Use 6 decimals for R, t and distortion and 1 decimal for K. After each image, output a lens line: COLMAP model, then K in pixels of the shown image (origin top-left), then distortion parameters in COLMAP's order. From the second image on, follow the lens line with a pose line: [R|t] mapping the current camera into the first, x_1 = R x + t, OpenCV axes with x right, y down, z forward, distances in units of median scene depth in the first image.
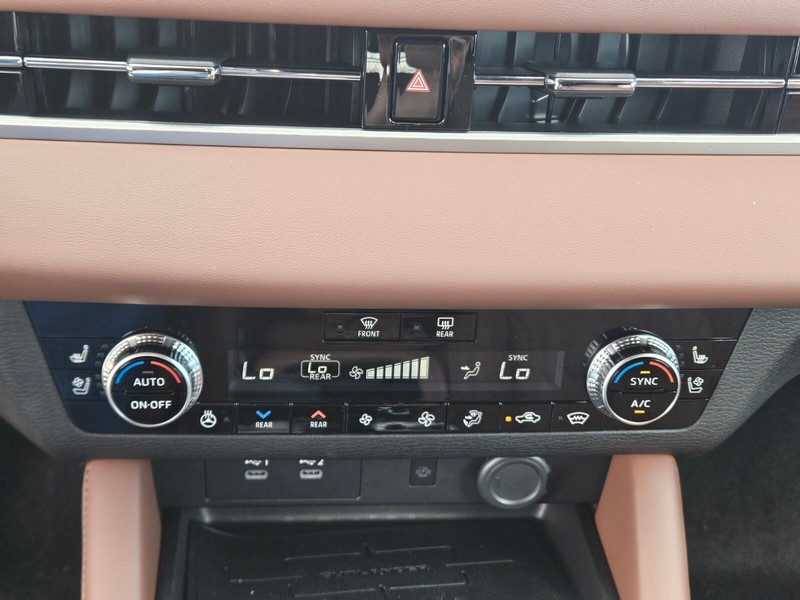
lens RADIAL K [[1006.1, 0, 402.7], [0, 1006.1, 293.2], [0, 0, 1]] dist [-0.012699, 0.000000]
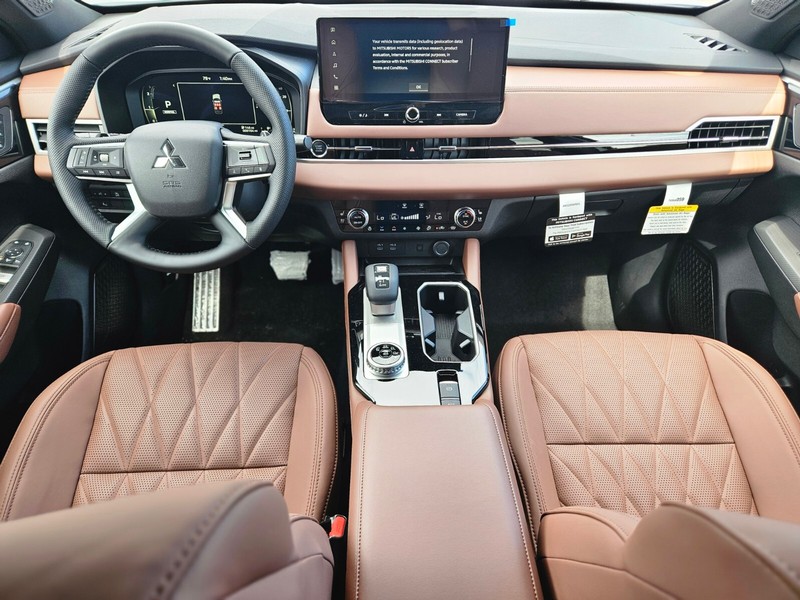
lens RADIAL K [[552.3, 0, 414.7], [0, 552.3, 307.3], [0, 0, 1]] dist [0.044074, -0.038891]
pose [[0.998125, -0.024279, -0.056193, 0.137896], [0.023140, 0.999515, -0.020831, 0.530782], [0.056671, 0.019491, 0.998203, -1.447028]]
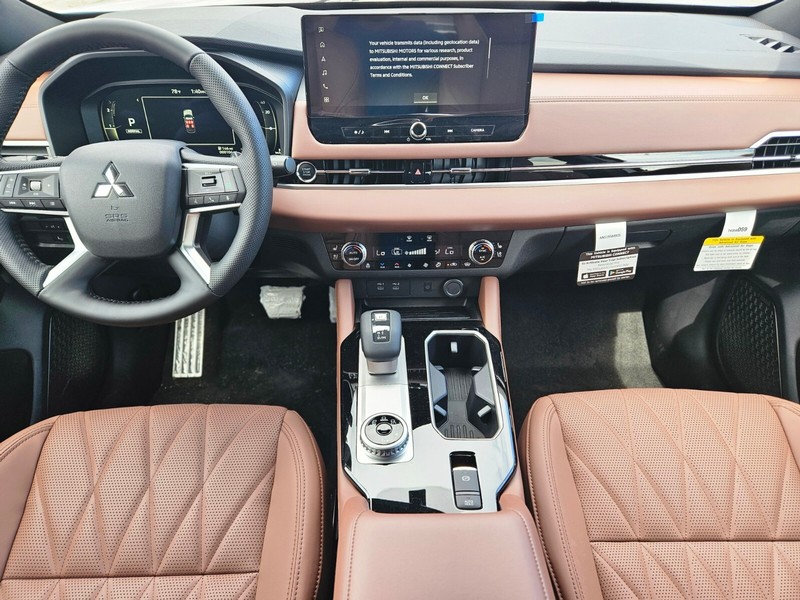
lens RADIAL K [[548.3, 0, 412.4], [0, 548.3, 308.3], [0, 0, 1]] dist [0.047361, -0.048892]
pose [[0.996529, -0.028561, -0.078188, 0.129580], [0.024189, 0.998121, -0.056305, 0.402908], [0.079649, 0.054219, 0.995347, -1.028567]]
